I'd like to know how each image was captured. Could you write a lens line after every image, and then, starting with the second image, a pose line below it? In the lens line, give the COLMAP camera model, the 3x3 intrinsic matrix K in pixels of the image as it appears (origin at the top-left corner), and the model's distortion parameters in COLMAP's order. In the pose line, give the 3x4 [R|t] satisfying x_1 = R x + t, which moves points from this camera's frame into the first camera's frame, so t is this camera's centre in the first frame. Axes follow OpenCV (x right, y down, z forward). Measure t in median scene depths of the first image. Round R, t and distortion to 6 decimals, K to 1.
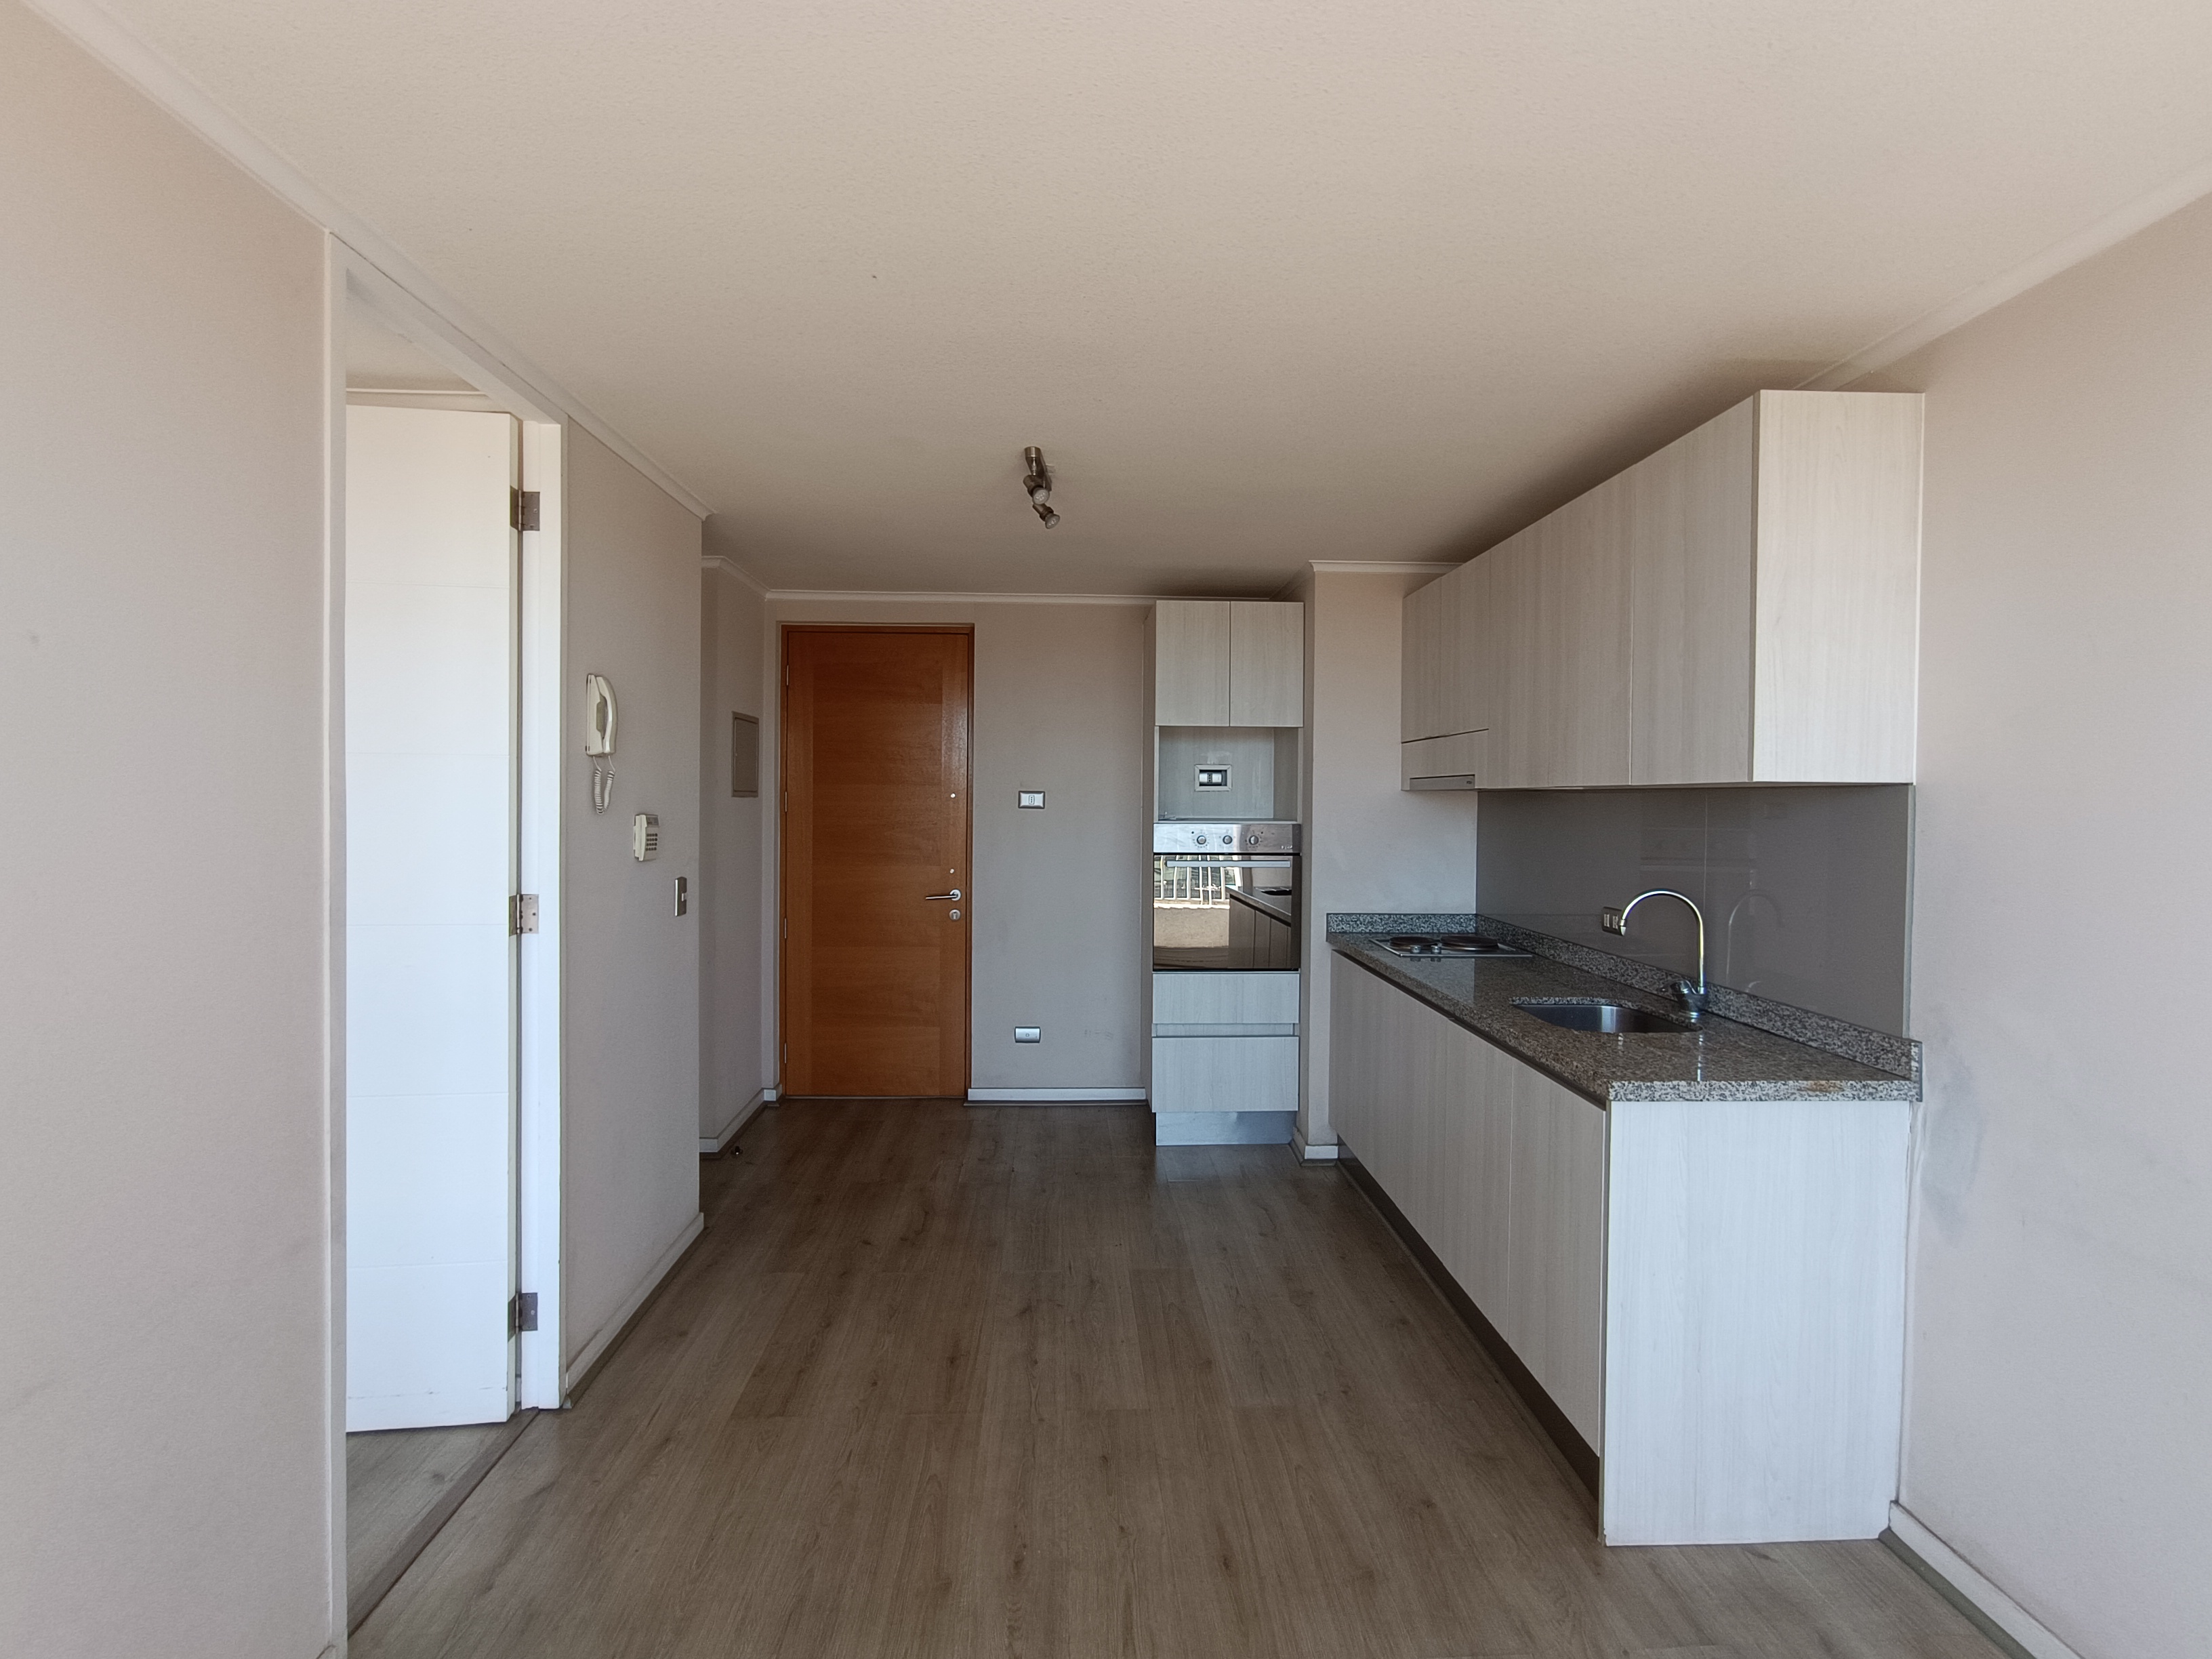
lens RADIAL K [[1006.3, 0, 1101.1], [0, 1006.3, 813.4], [0, 0, 1]] dist [-0.020054, 0.012526]
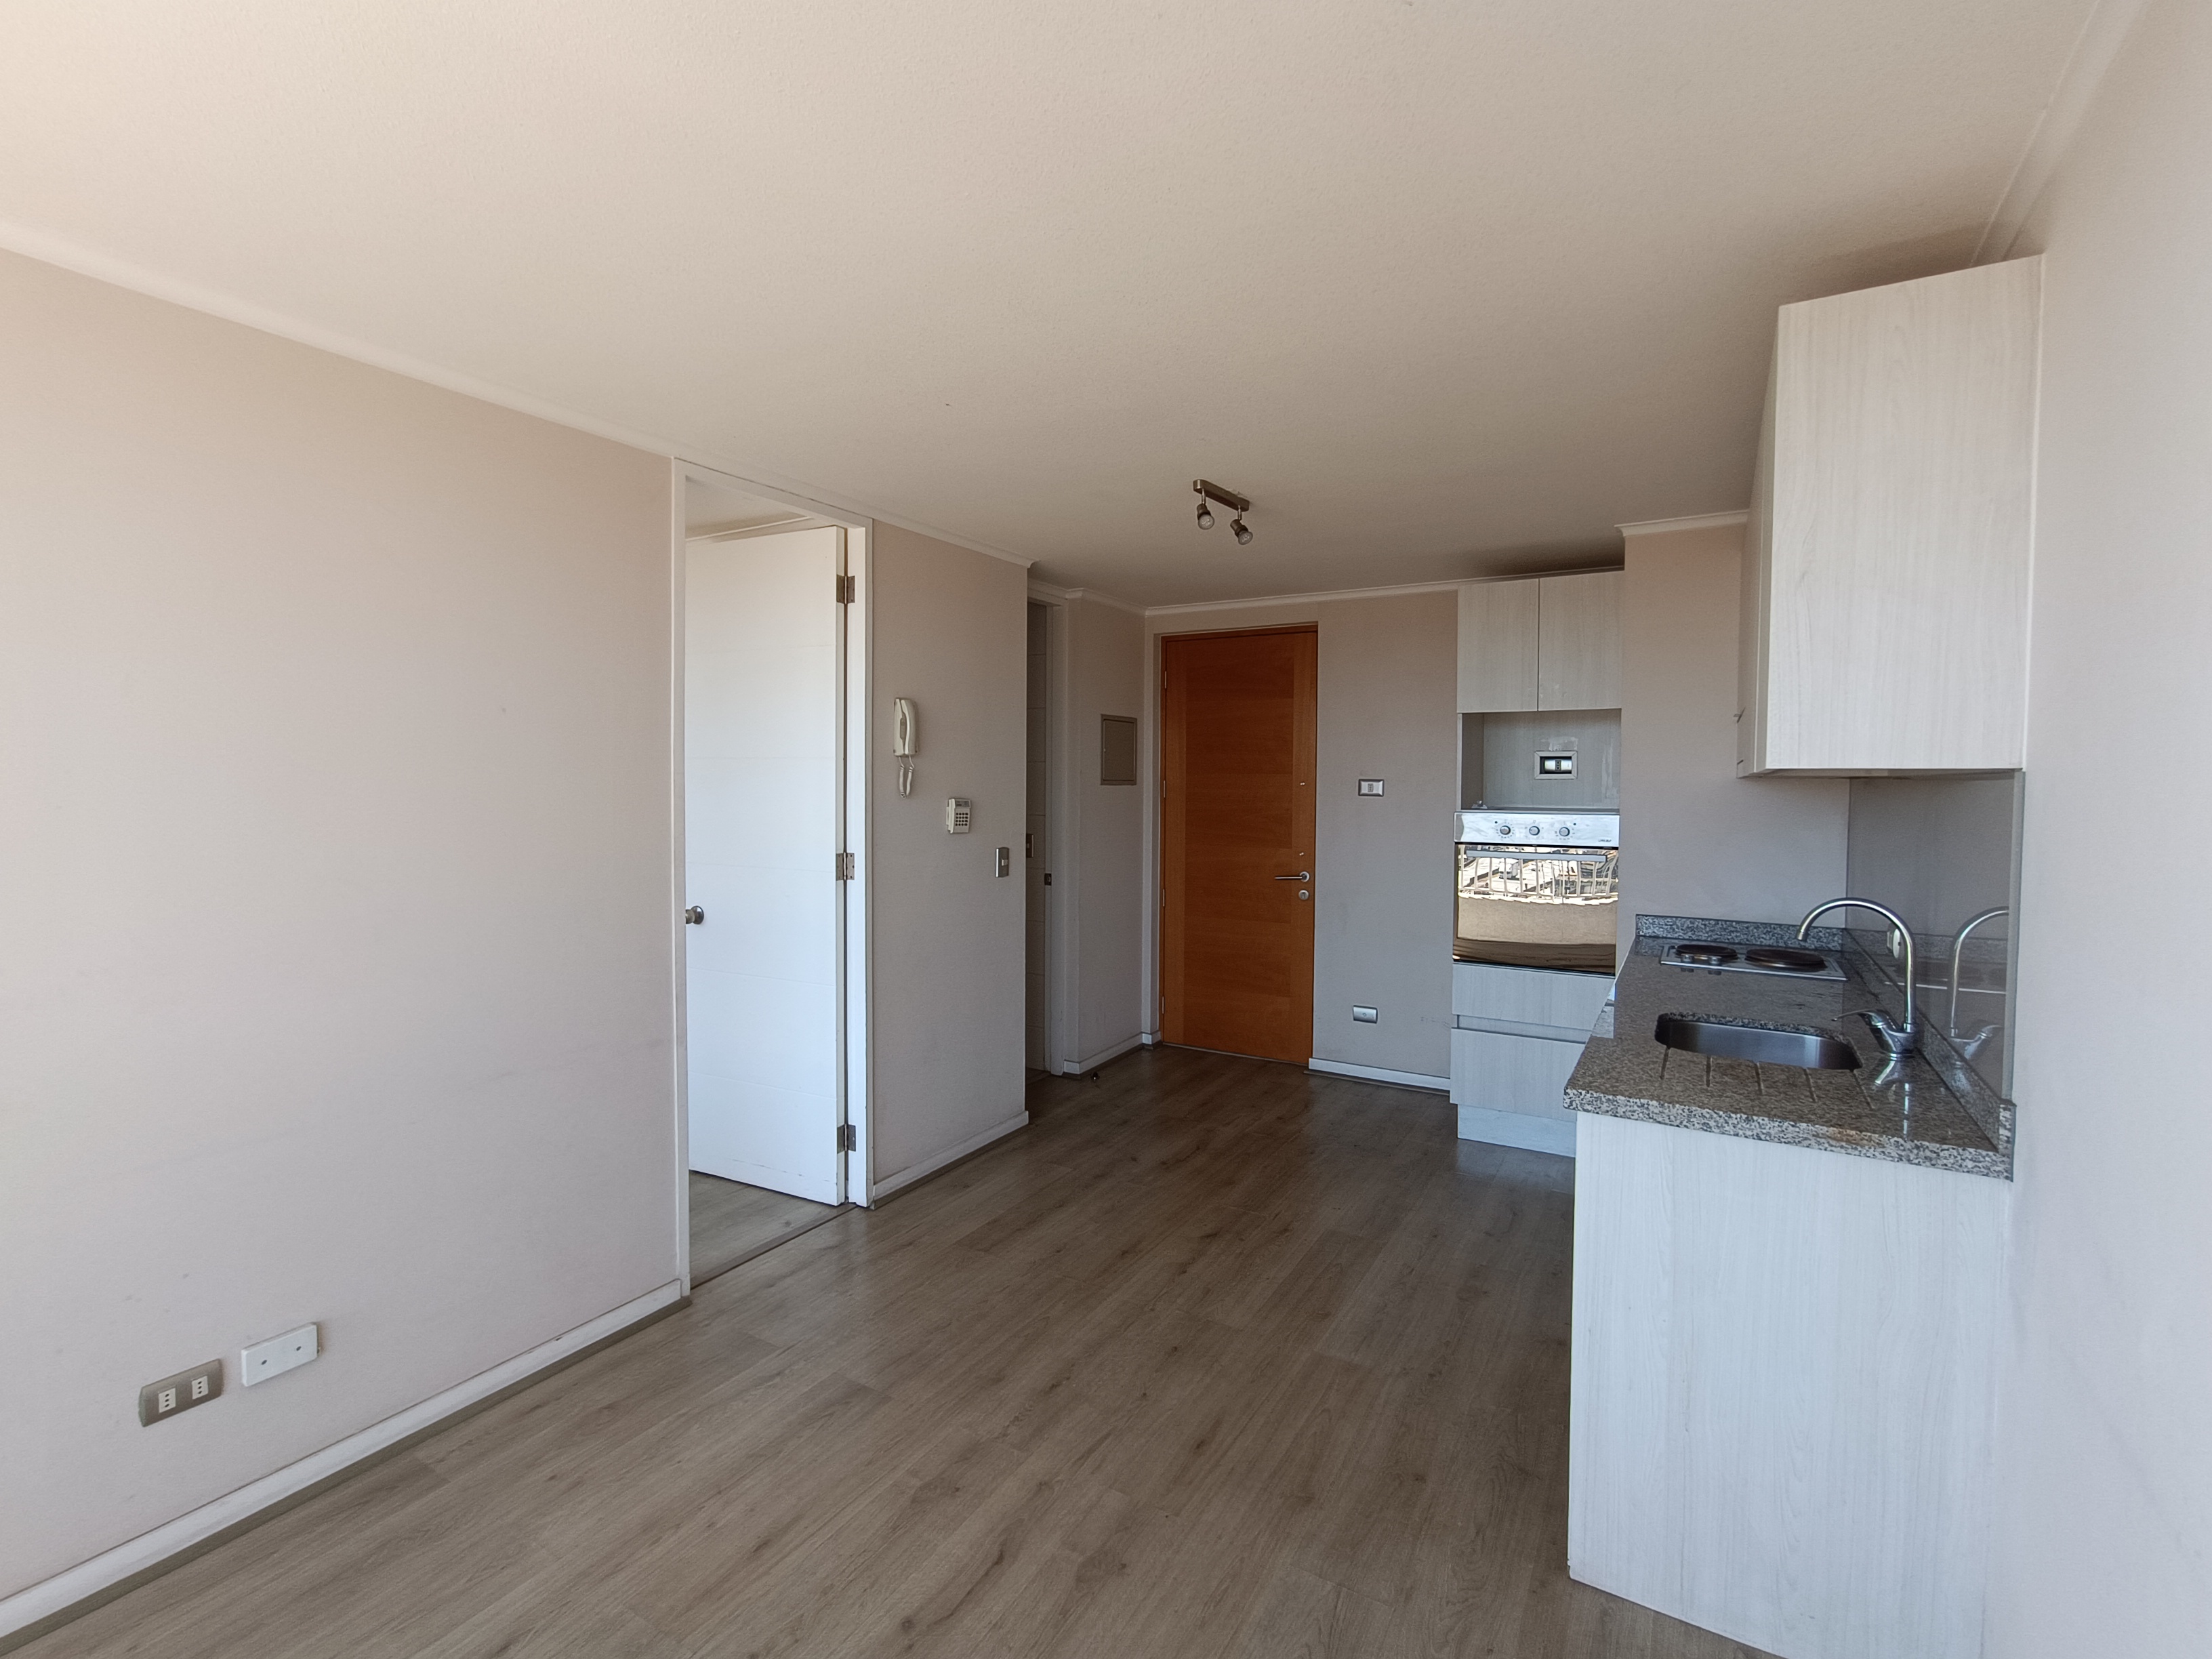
lens RADIAL K [[1006.3, 0, 1101.5], [0, 1006.3, 814.0], [0, 0, 1]] dist [-0.020054, 0.012526]
pose [[0.834510, 0.015299, -0.550780, 0.509825], [-0.007904, 0.999844, 0.015797, -0.001643], [0.550936, -0.008829, 0.834501, -0.022317]]
